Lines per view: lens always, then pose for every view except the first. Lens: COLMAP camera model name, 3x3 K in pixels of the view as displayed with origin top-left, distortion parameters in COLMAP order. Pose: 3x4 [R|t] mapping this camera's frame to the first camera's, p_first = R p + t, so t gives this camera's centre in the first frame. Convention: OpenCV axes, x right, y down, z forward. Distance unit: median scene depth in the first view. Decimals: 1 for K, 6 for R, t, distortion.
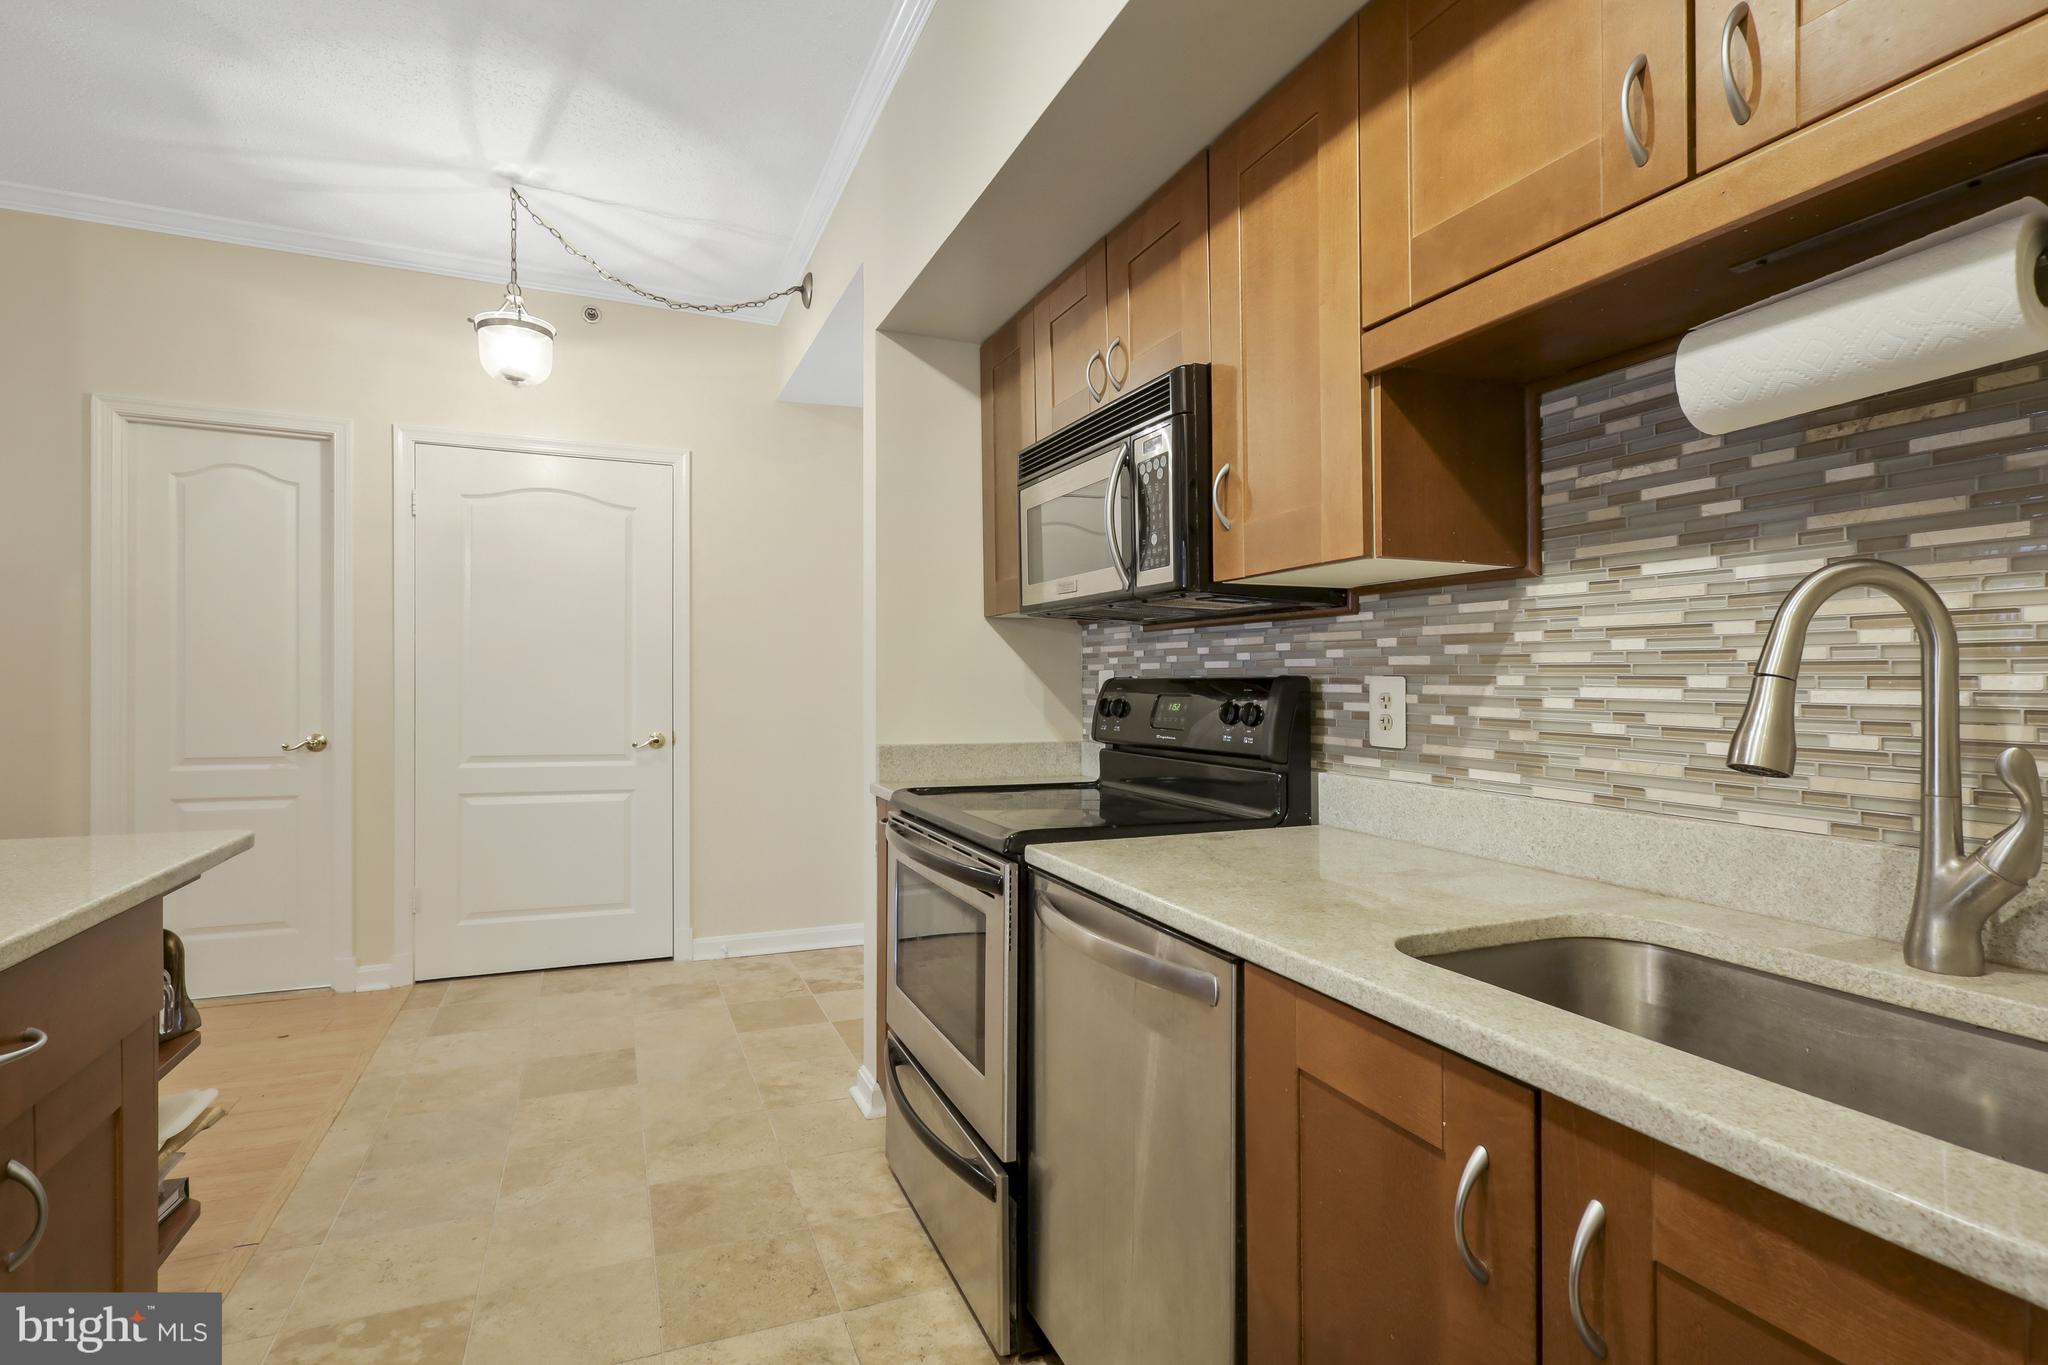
lens RADIAL K [[984.7, 0, 1024.0], [0, 984.7, 682.5], [0, 0, 1]] dist [0.002773, 0.000365]
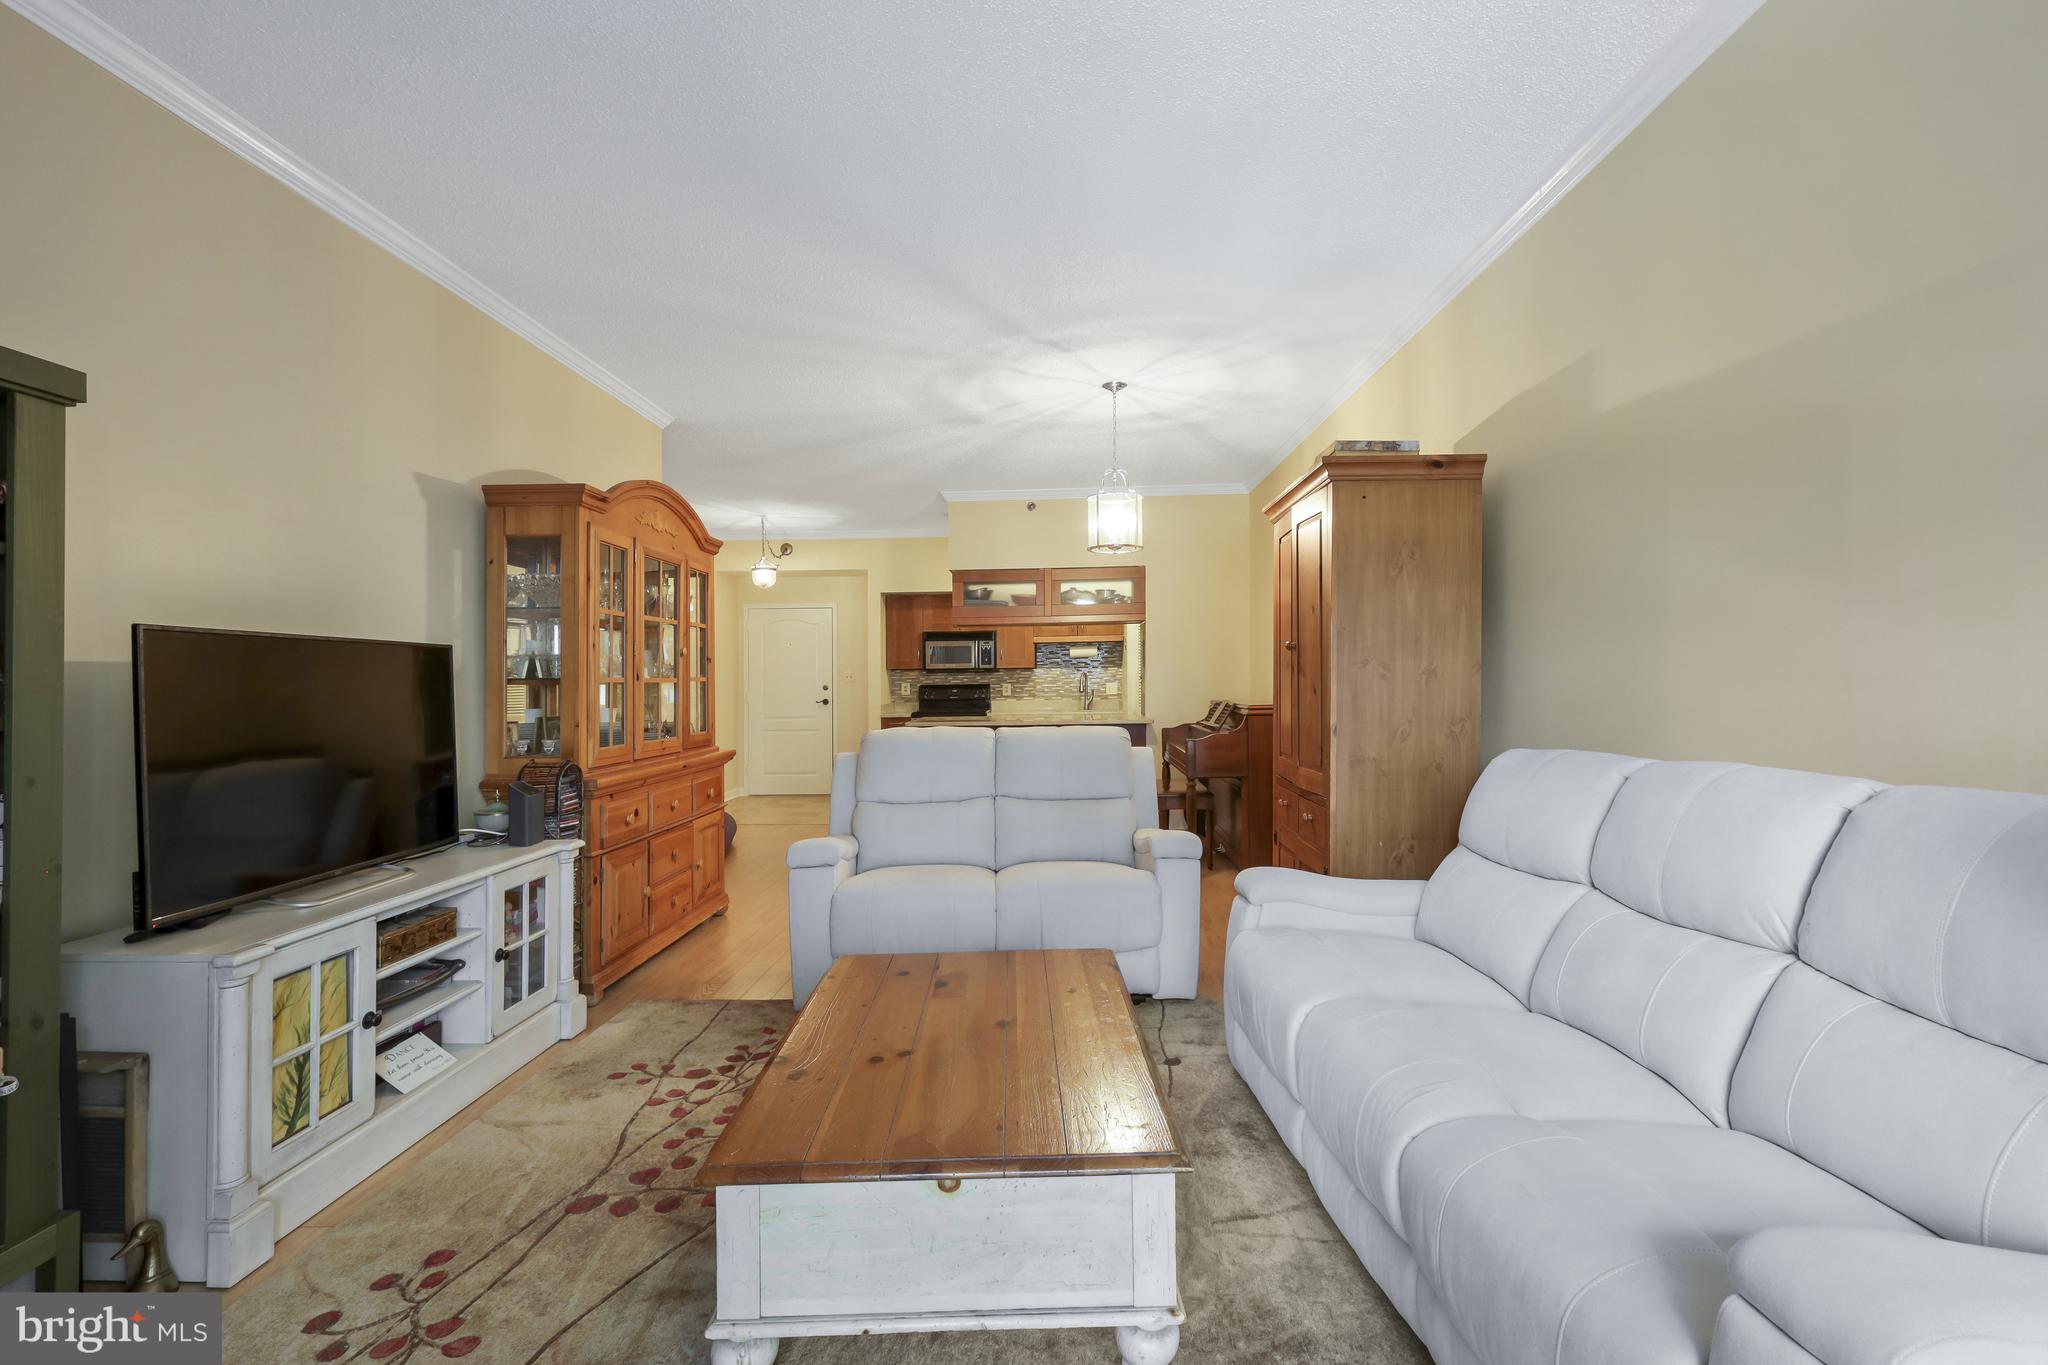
lens RADIAL K [[975.0, 0, 1017.0], [0, 975.0, 671.3], [0, 0, 1]] dist [0.004548, -0.000016]
pose [[0.413595, -0.008230, 0.910424, -3.568116], [0.015724, 0.999875, 0.001895, -0.065335], [-0.910325, 0.013532, 0.413672, -1.068292]]
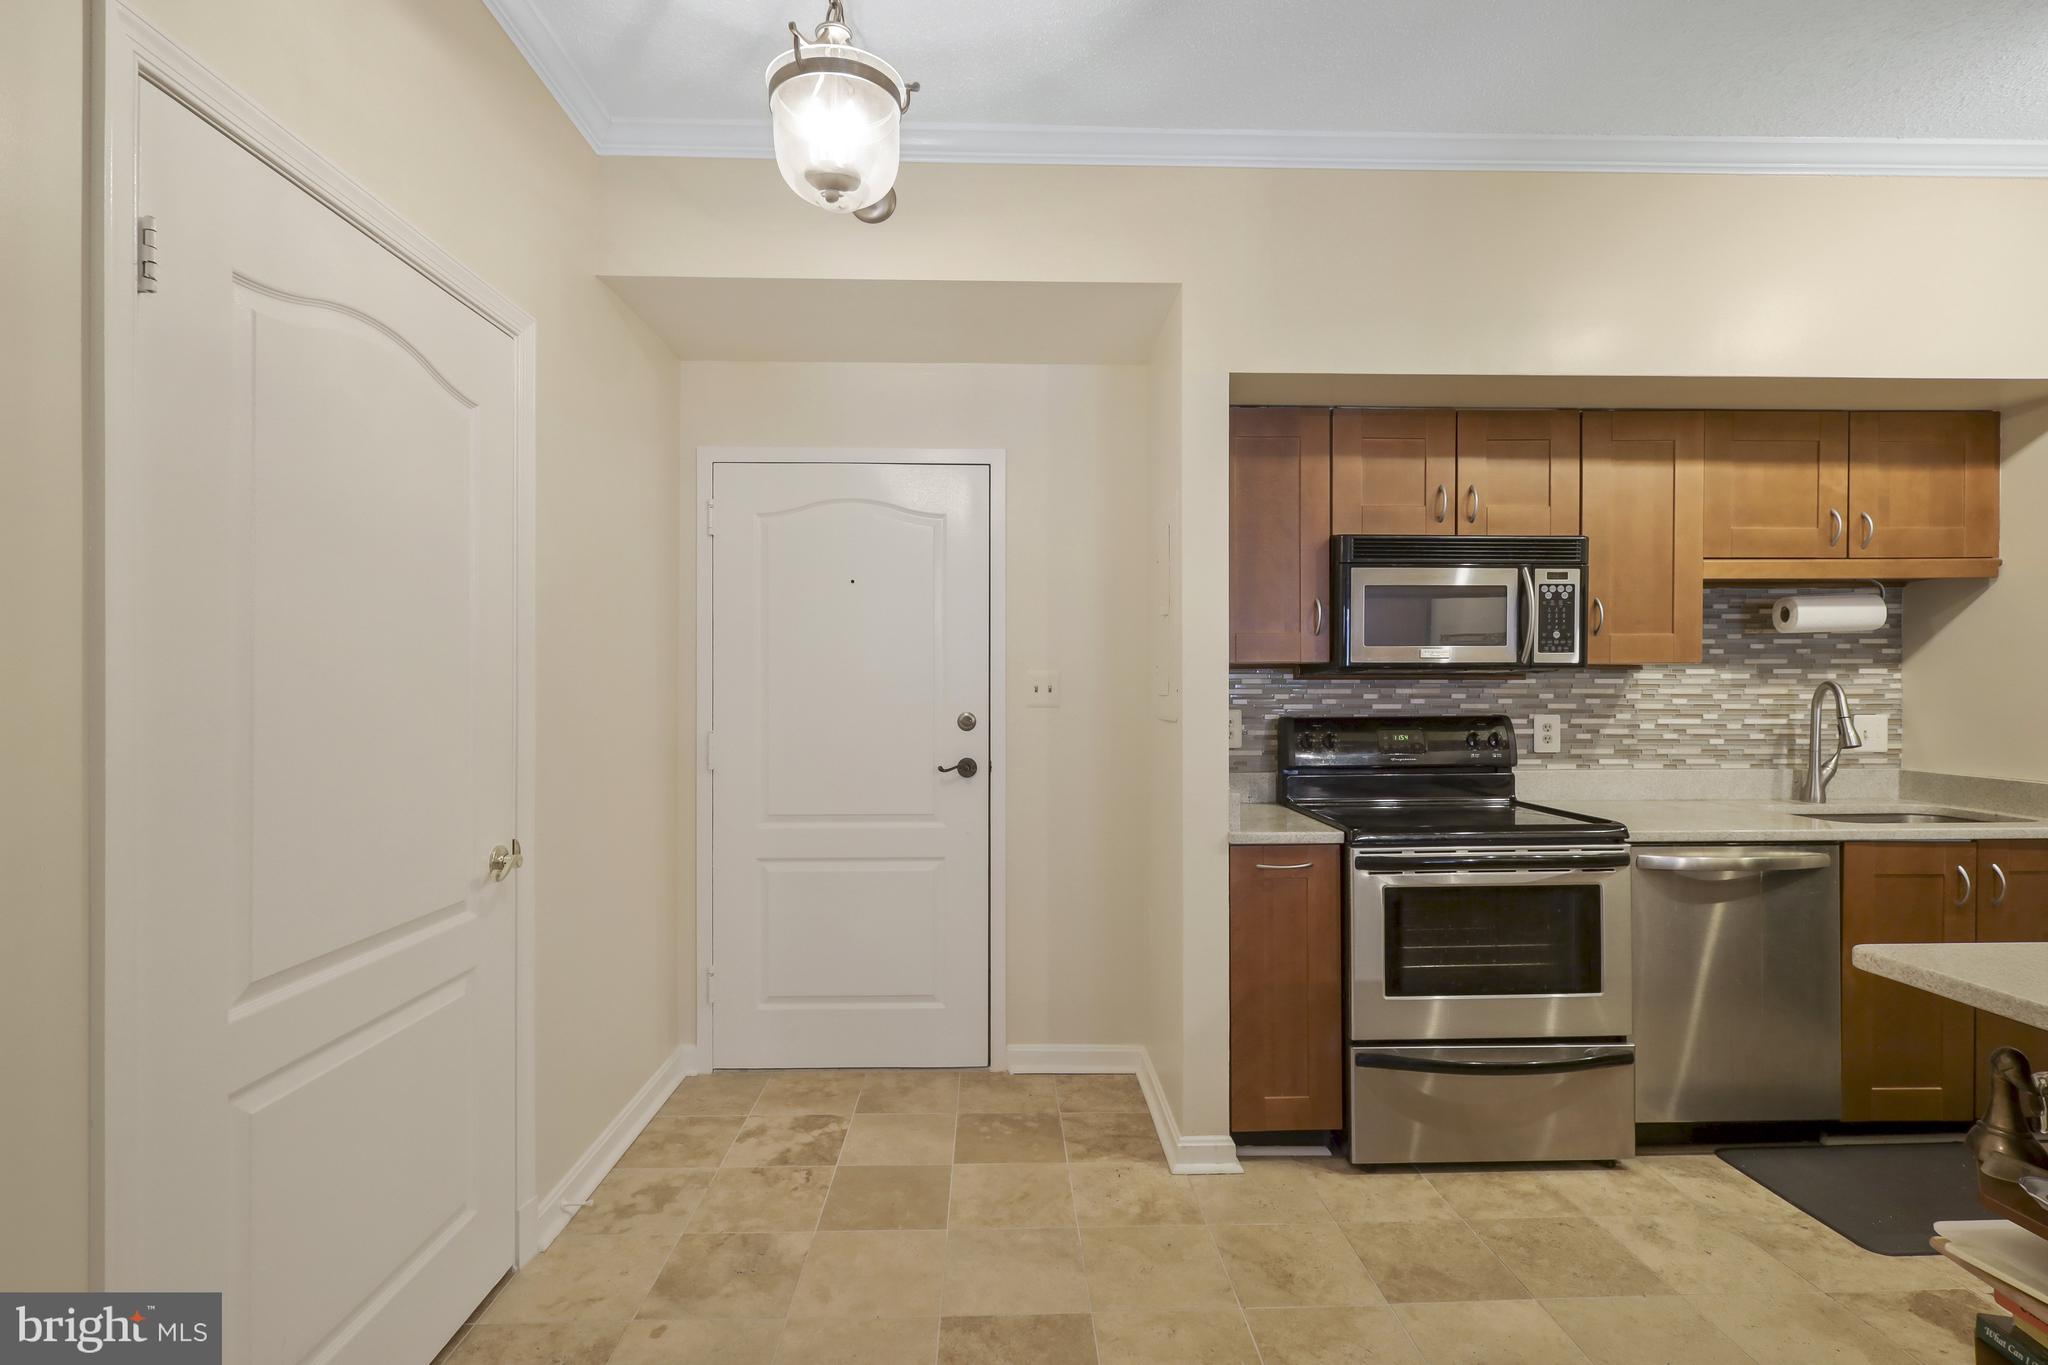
lens RADIAL K [[963.7, 0, 1024.0], [0, 963.7, 682.5], [0, 0, 1]] dist [-0.001091, -0.000764]
pose [[0.360434, -0.007292, 0.932756, -1.218028], [0.005007, 0.999970, 0.005883, -0.059543], [-0.932771, 0.002550, 0.360459, 0.917524]]
